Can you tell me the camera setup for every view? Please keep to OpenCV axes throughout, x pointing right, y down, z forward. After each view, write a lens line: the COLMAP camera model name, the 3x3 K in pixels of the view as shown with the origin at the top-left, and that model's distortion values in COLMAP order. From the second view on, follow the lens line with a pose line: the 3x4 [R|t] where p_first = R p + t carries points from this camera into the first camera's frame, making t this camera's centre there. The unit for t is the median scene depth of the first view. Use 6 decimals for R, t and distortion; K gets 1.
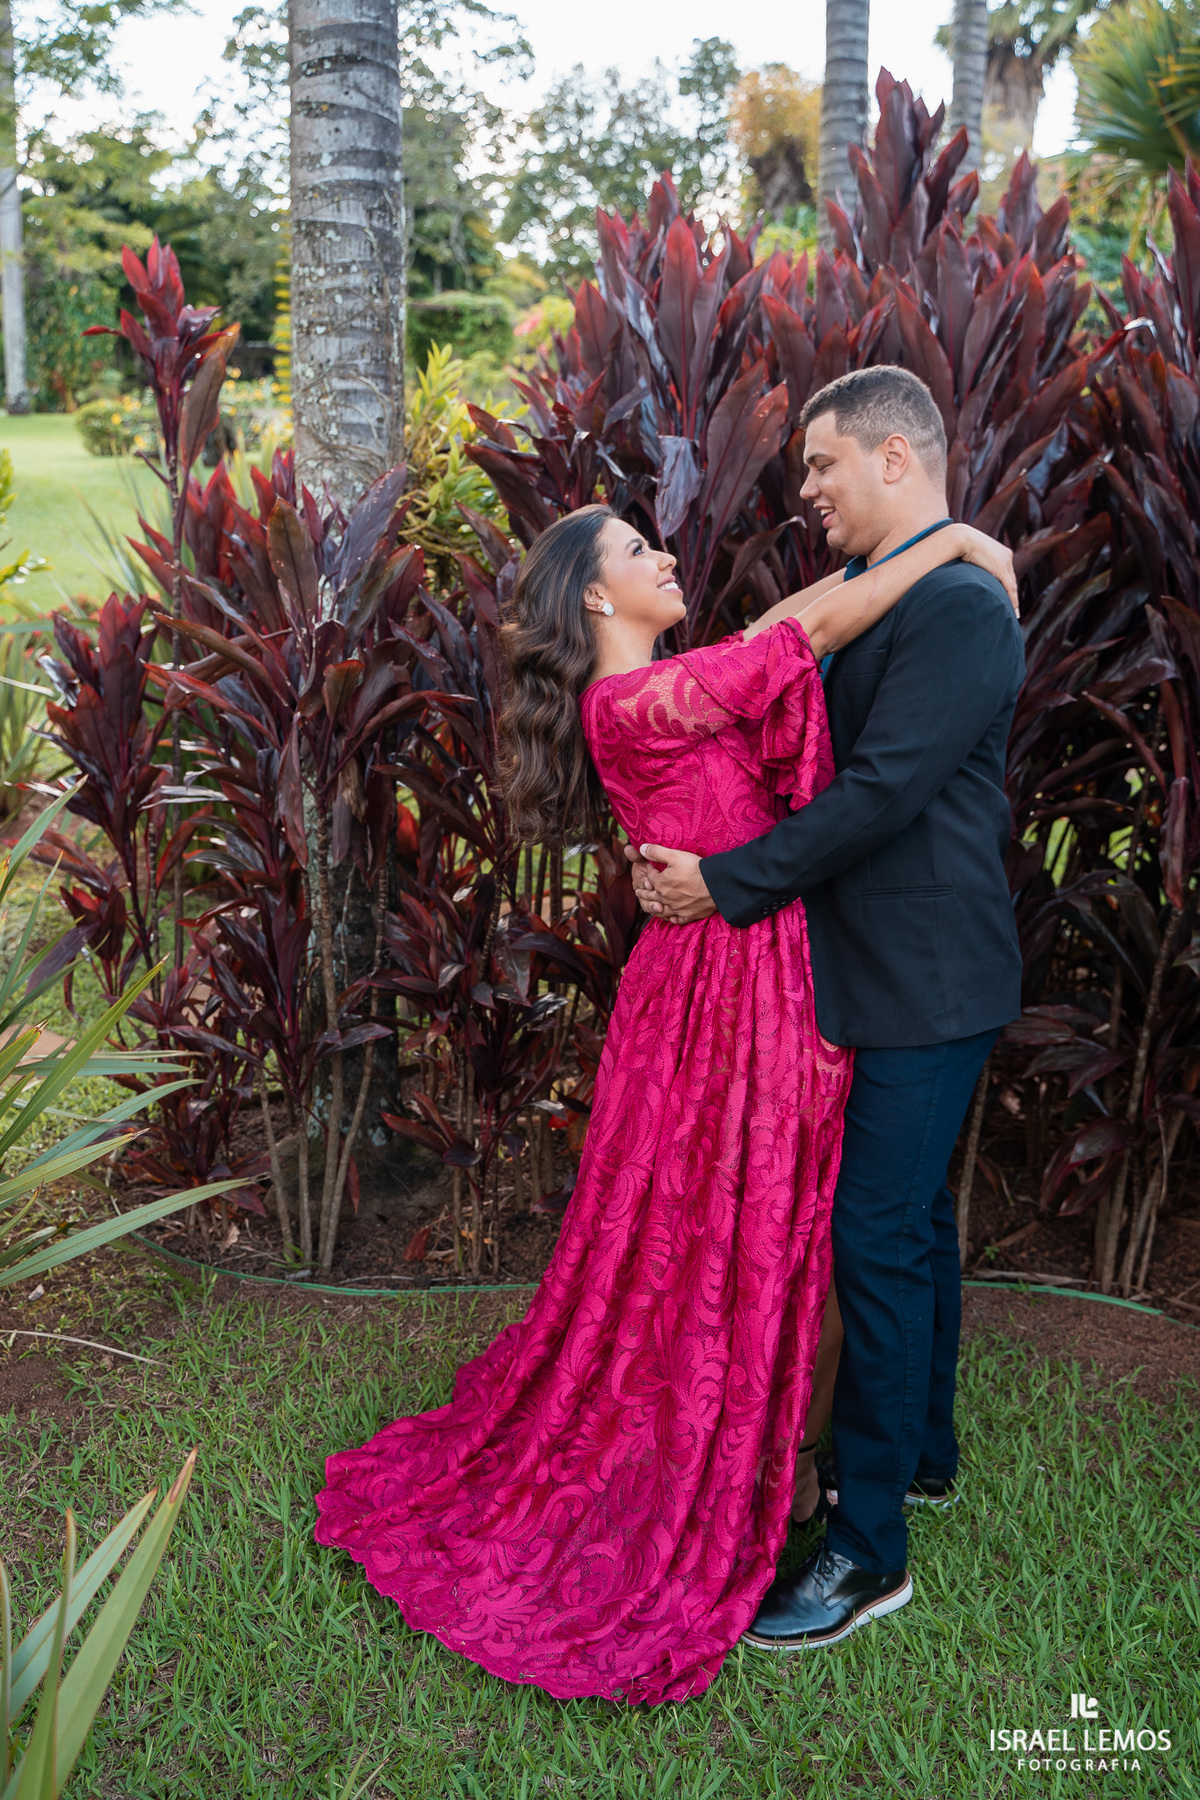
lens RADIAL K [[1725.7, 0, 601.2], [0, 1725.7, 902.7], [0, 0, 1]] dist [-0.031773, 0.000000]
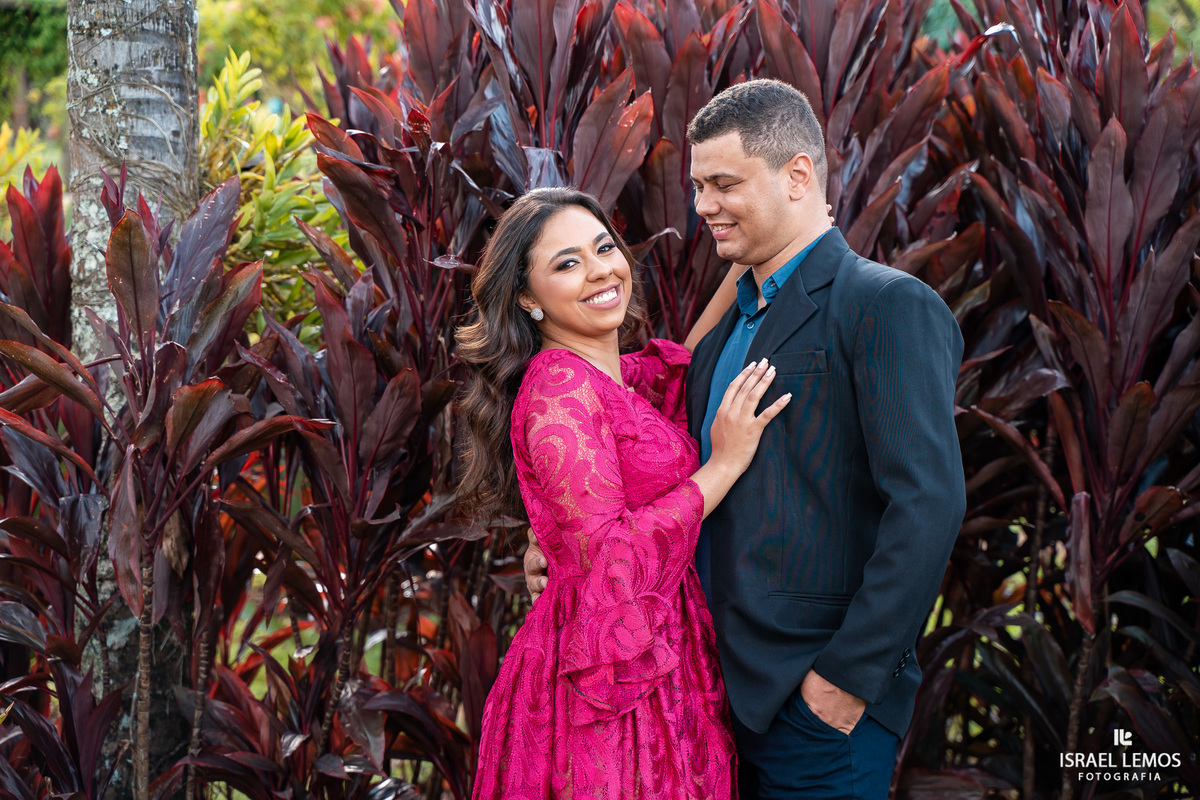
lens RADIAL K [[2509.4, 0, 600.1], [0, 2509.4, 400.5], [0, 0, 1]] dist [0.315910, 0.000000]
pose [[0.987120, -0.019765, 0.158754, -0.129153], [0.048002, 0.983208, -0.176060, 0.099218], [-0.152609, 0.181413, 0.971494, -0.289674]]
